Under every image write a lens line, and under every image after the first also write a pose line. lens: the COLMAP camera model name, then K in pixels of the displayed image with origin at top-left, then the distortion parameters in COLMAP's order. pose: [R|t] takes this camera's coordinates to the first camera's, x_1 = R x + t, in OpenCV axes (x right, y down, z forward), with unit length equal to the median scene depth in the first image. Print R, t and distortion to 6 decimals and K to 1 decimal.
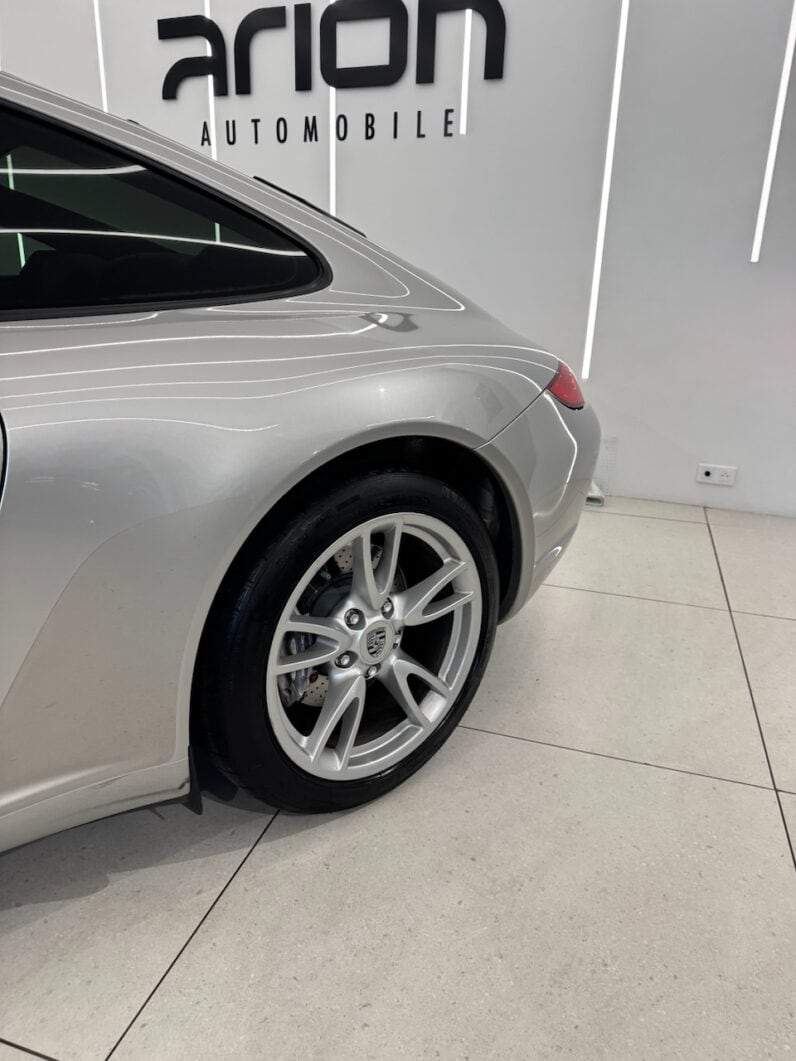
lens RADIAL K [[746.8, 0, 398.0], [0, 746.8, 530.5], [0, 0, 1]] dist [0.079065, -0.102948]
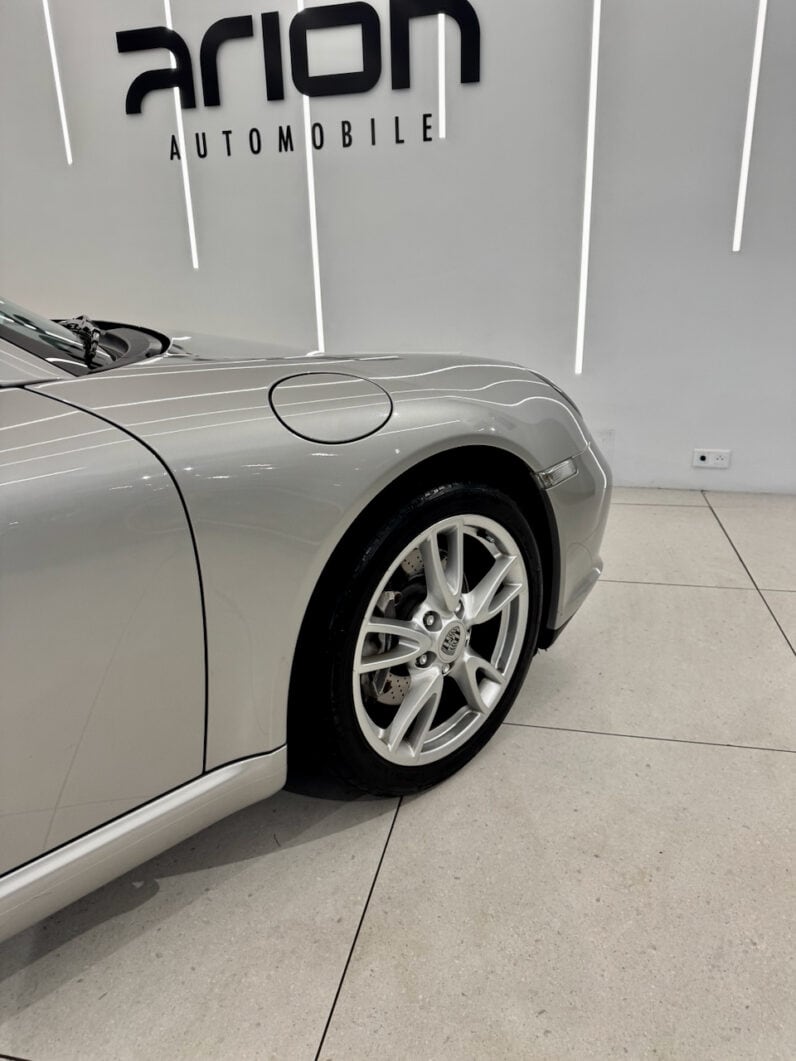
lens RADIAL K [[755.4, 0, 405.6], [0, 755.4, 529.9], [0, 0, 1]] dist [0.059103, -0.068860]
pose [[0.993998, -0.078064, 0.076648, -0.080681], [0.078602, 0.996898, -0.004029, -0.005818], [-0.076095, 0.010029, 0.997050, 0.000470]]
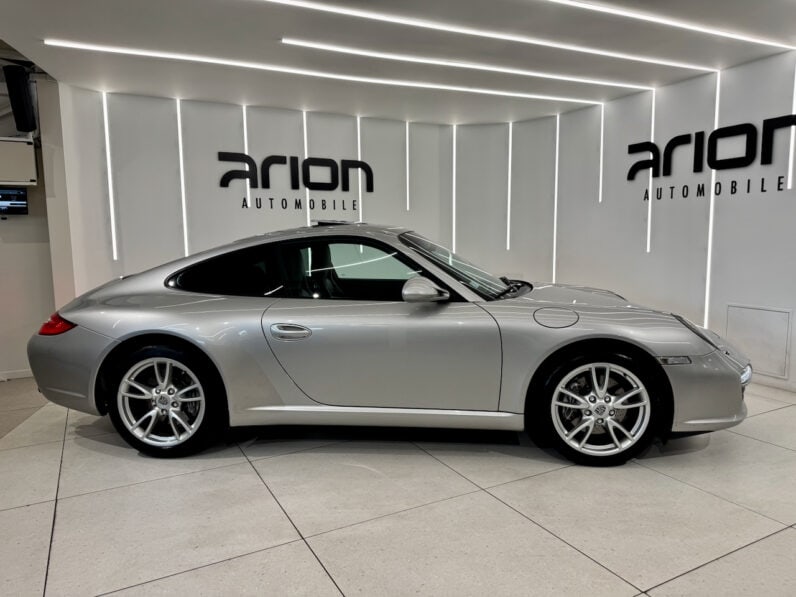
lens RADIAL K [[566.7, 0, 395.4], [0, 566.7, 299.2], [0, 0, 1]] dist [0.059103, -0.068860]
pose [[0.712816, 0.047331, -0.699752, 0.373326], [-0.198474, 0.970550, -0.136531, 0.077956], [0.672682, 0.236204, 0.701218, -0.462764]]
